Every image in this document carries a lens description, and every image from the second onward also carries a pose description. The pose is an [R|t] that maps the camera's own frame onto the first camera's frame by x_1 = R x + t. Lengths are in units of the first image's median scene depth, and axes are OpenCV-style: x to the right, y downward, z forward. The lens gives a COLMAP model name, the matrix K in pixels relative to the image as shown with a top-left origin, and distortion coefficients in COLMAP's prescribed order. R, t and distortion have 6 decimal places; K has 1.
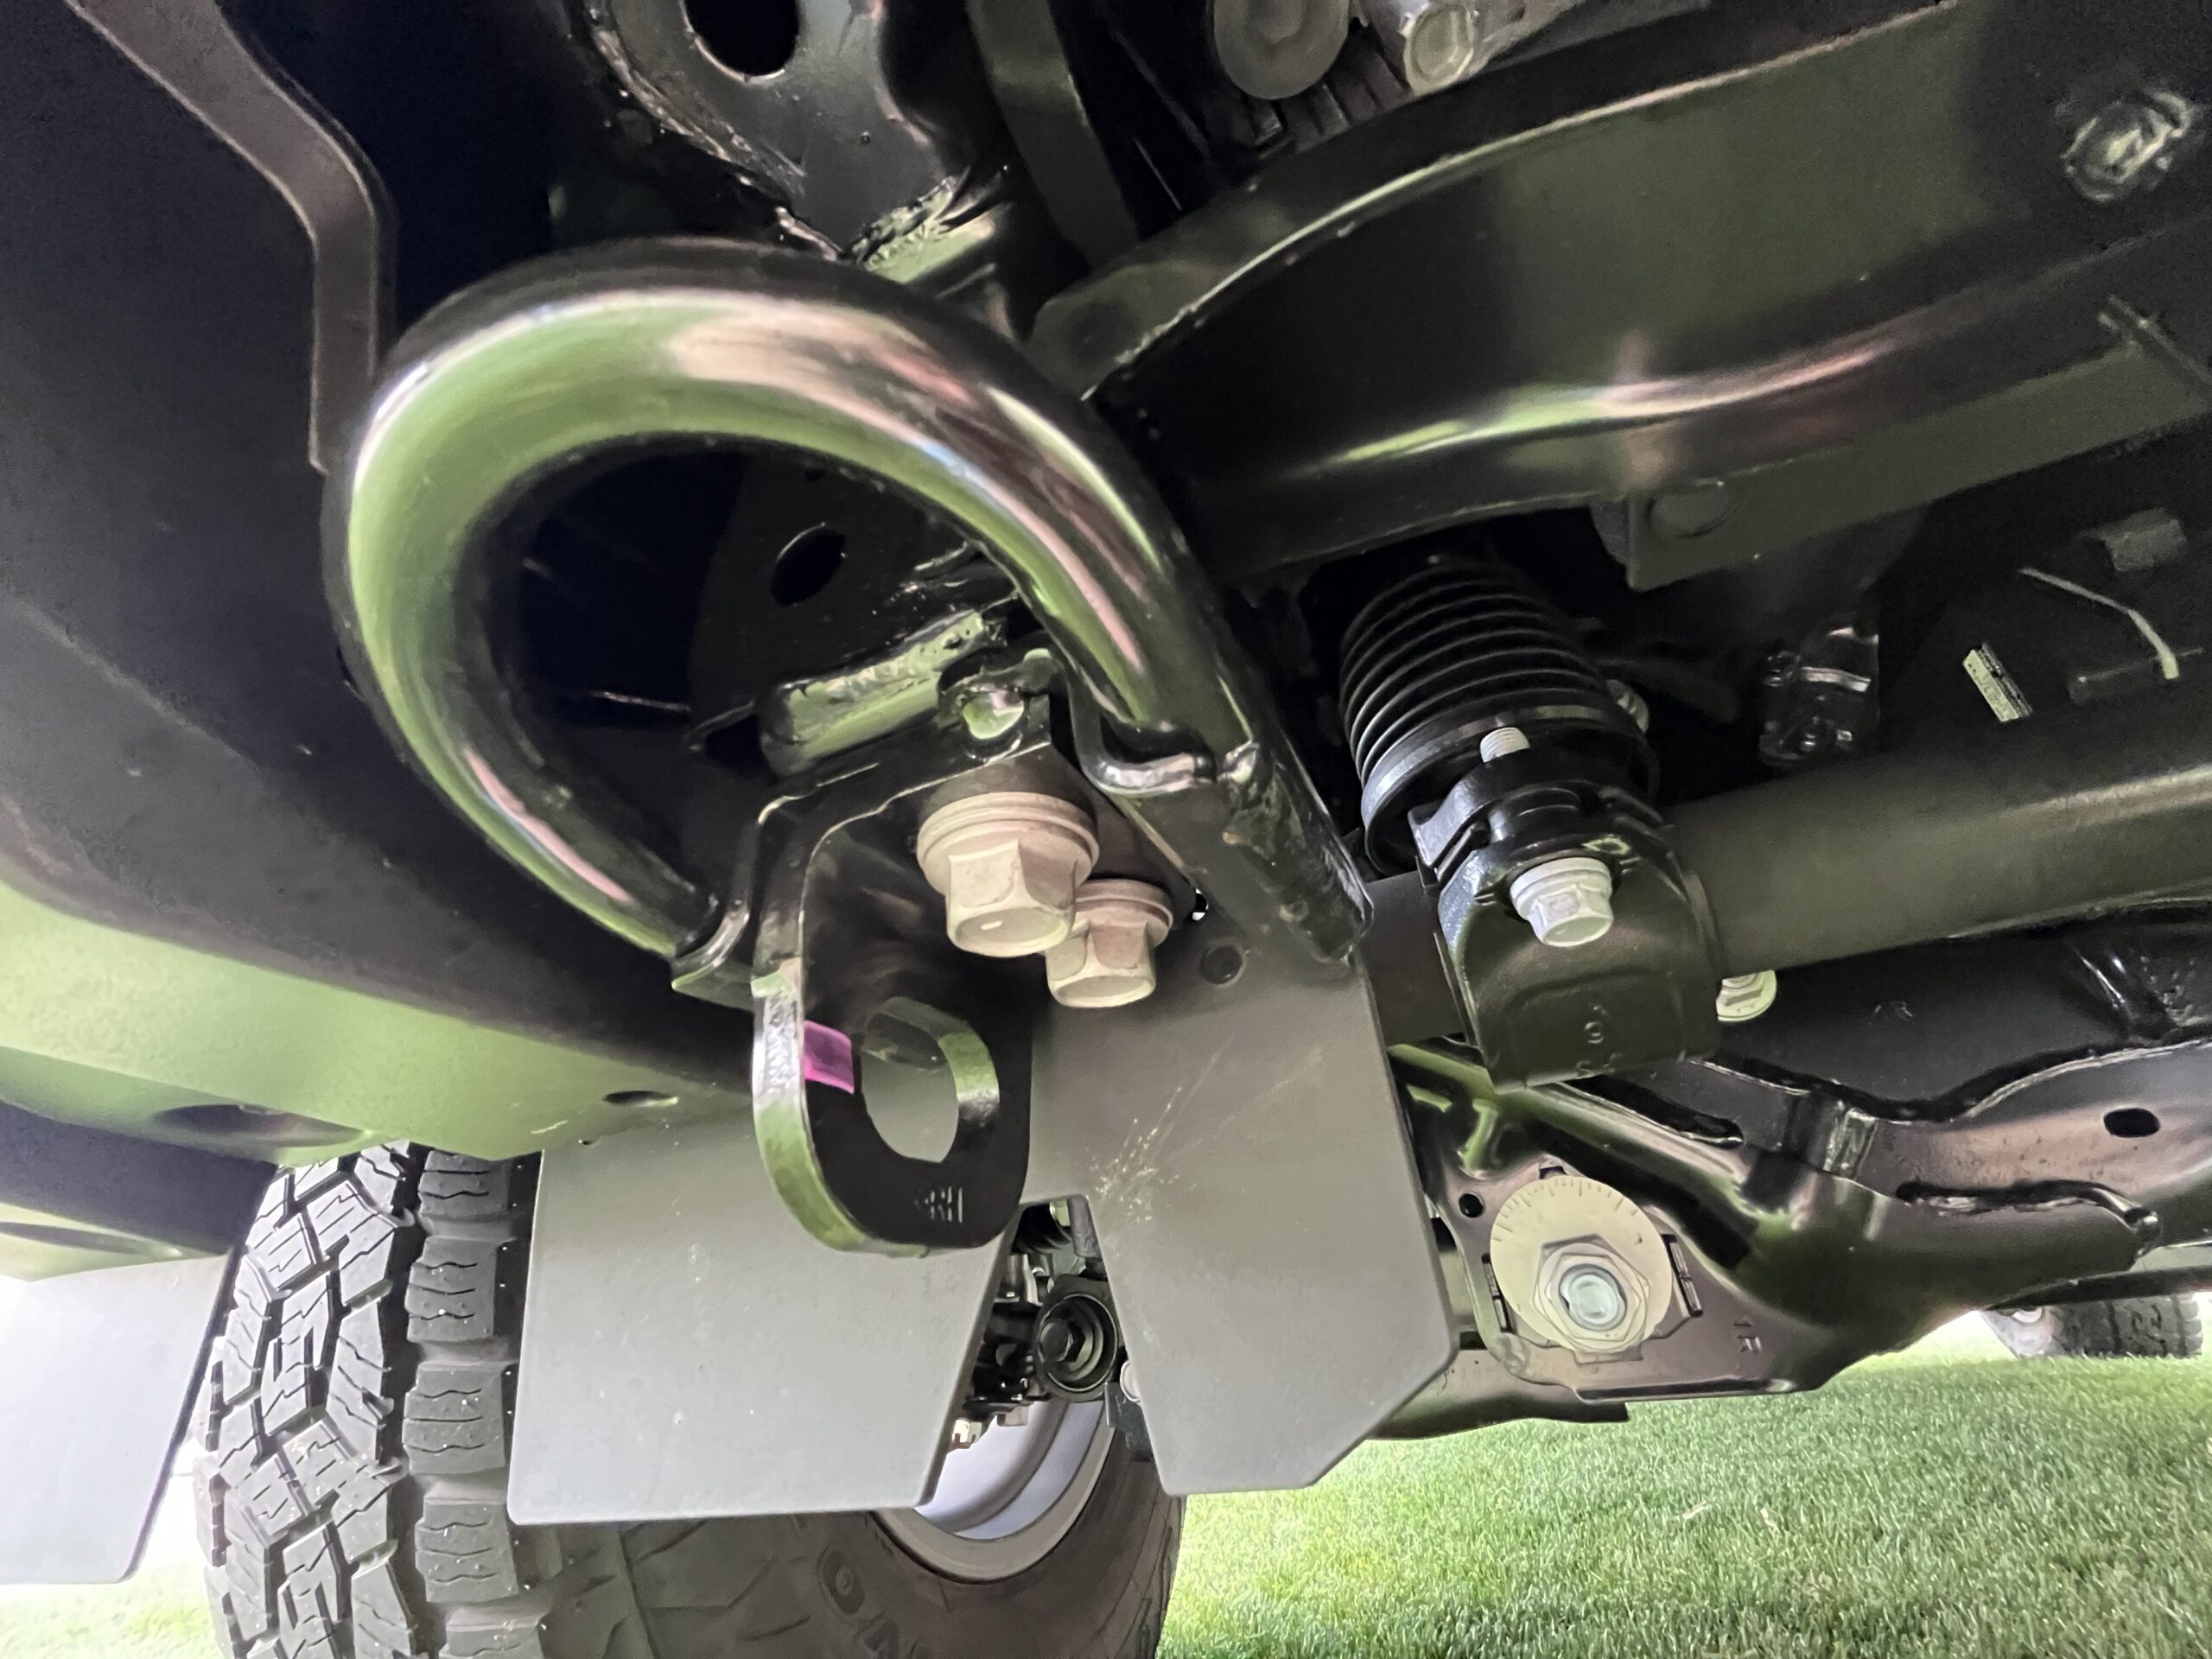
lens RADIAL K [[893.6, 0, 1105.5], [0, 893.6, 830.1], [0, 0, 1]] dist [-0.004150, 0.000052]
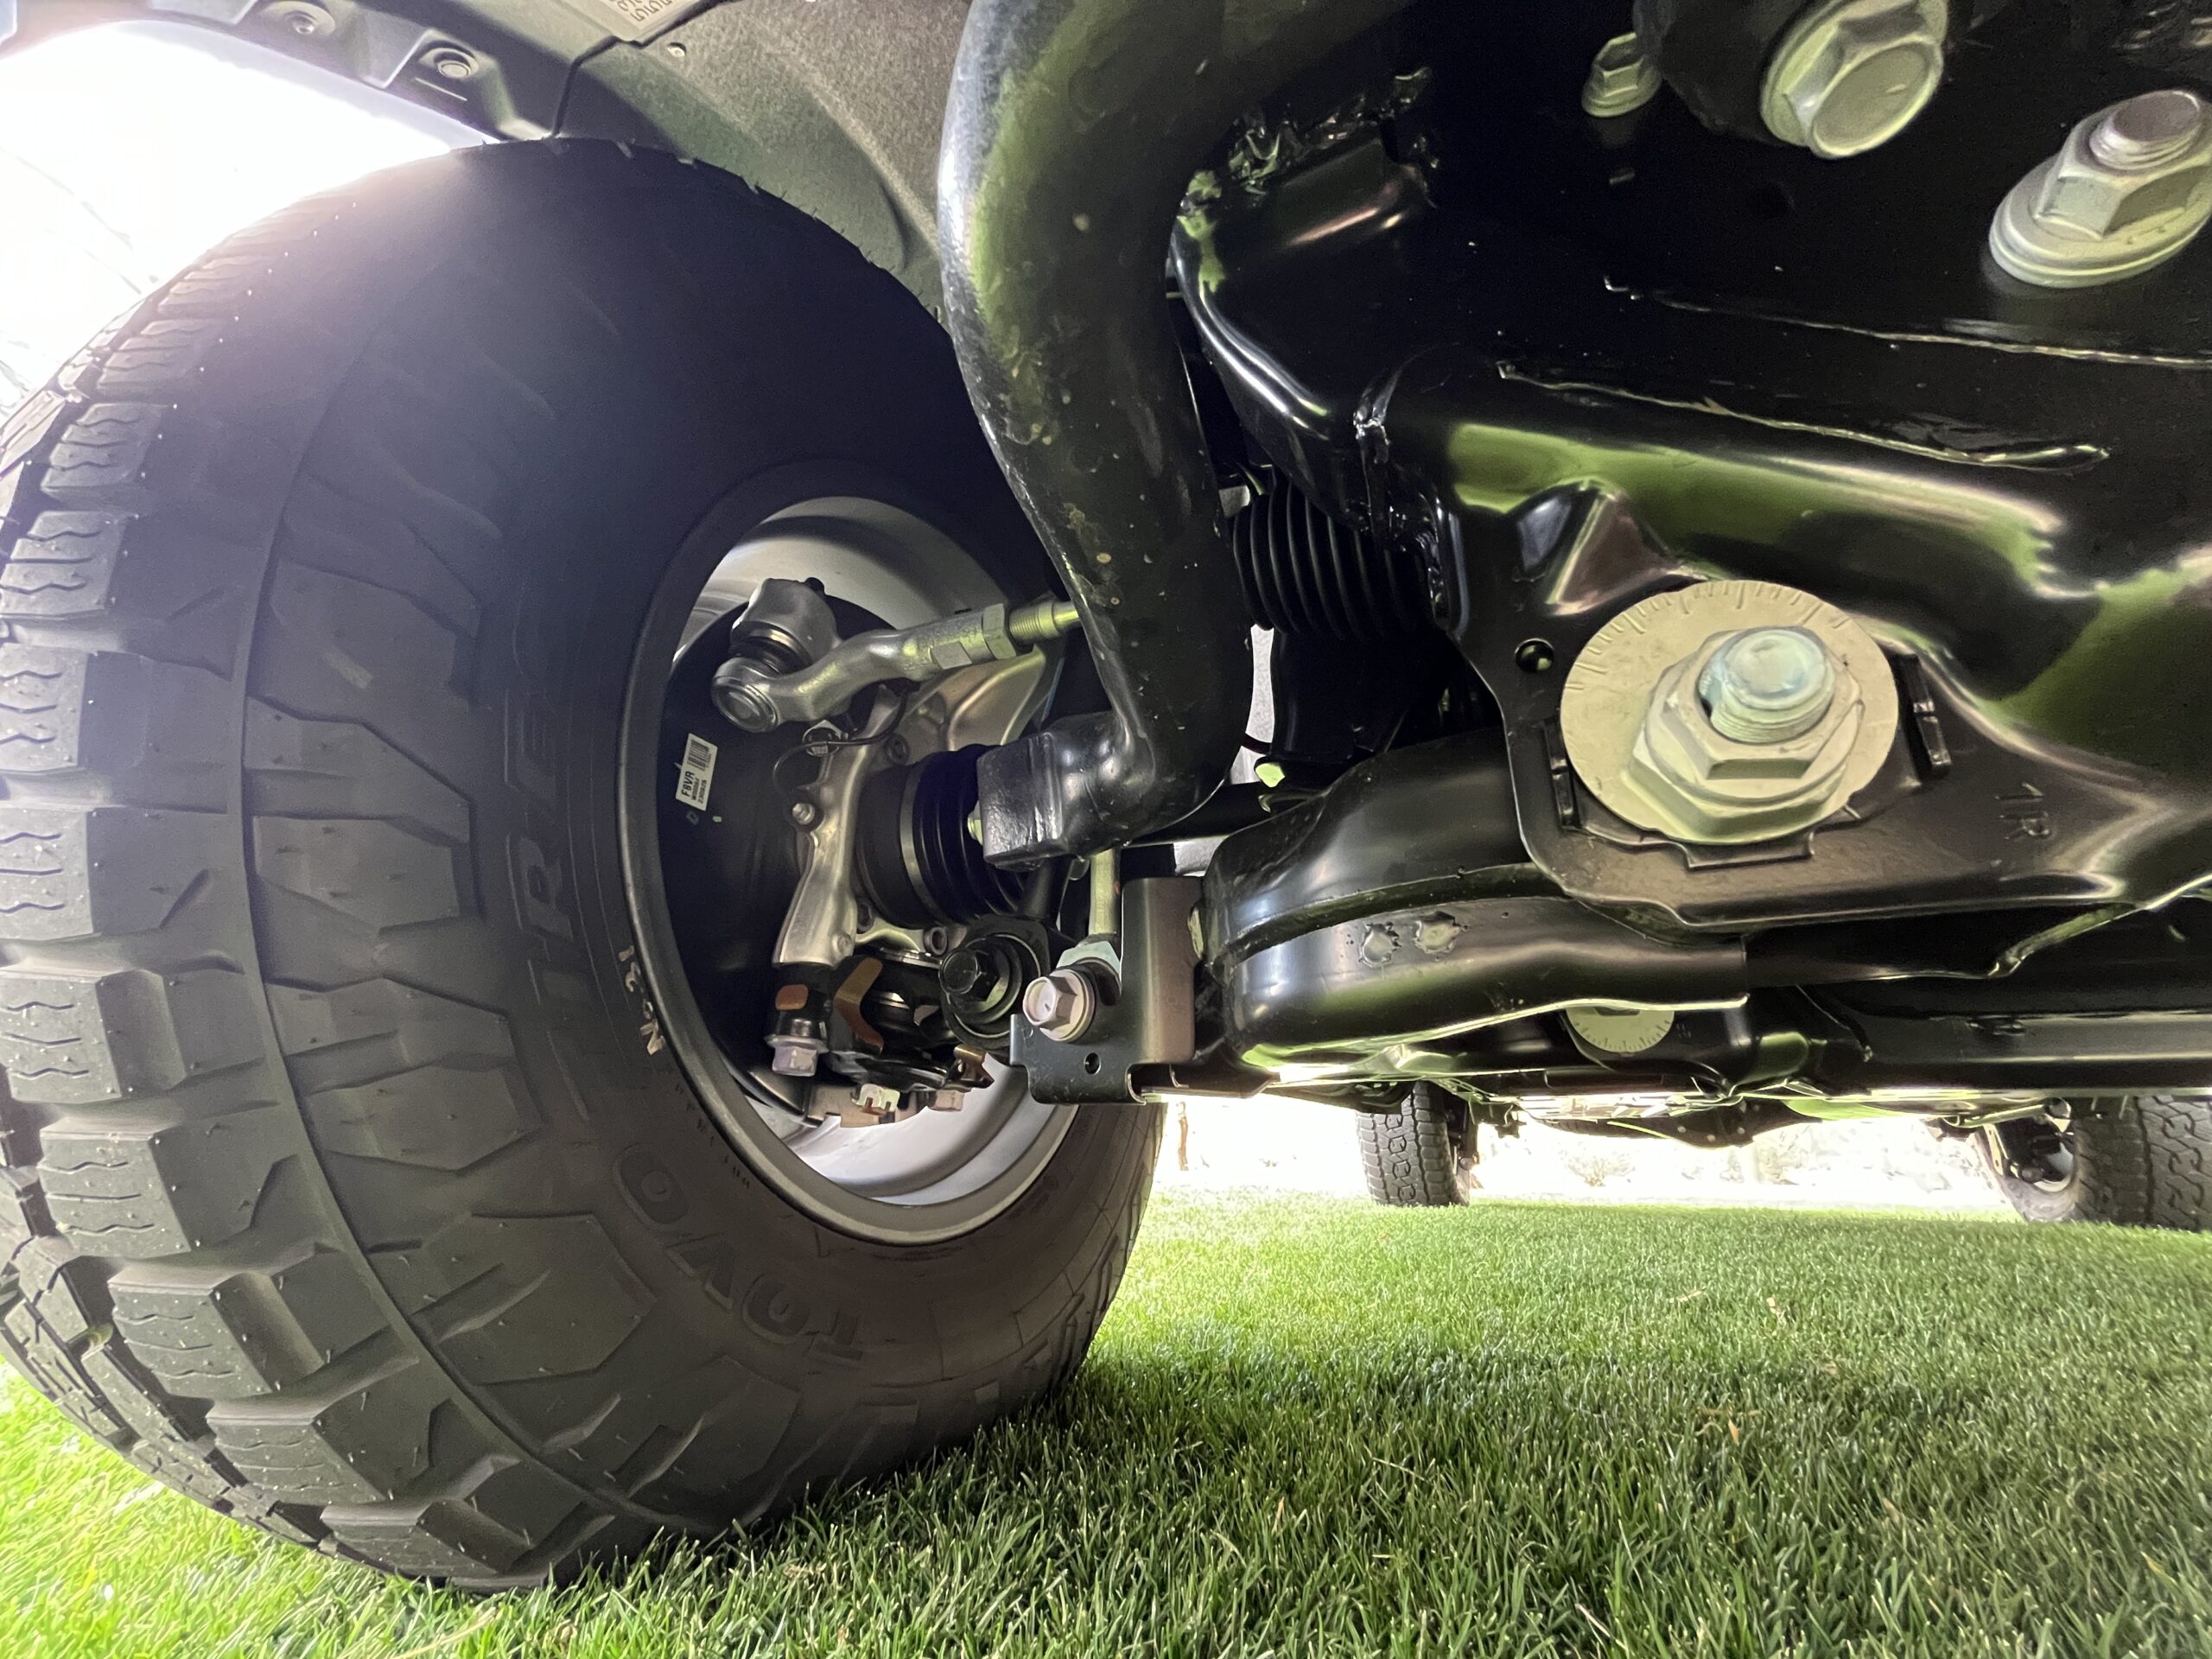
lens RADIAL K [[893.6, 0, 1105.5], [0, 893.6, 830.1], [0, 0, 1]] dist [-0.004150, 0.000052]
pose [[0.995707, 0.079499, -0.047417, 0.075054], [-0.069660, 0.980874, 0.181750, 0.213140], [0.060959, -0.177667, 0.982201, 0.174748]]
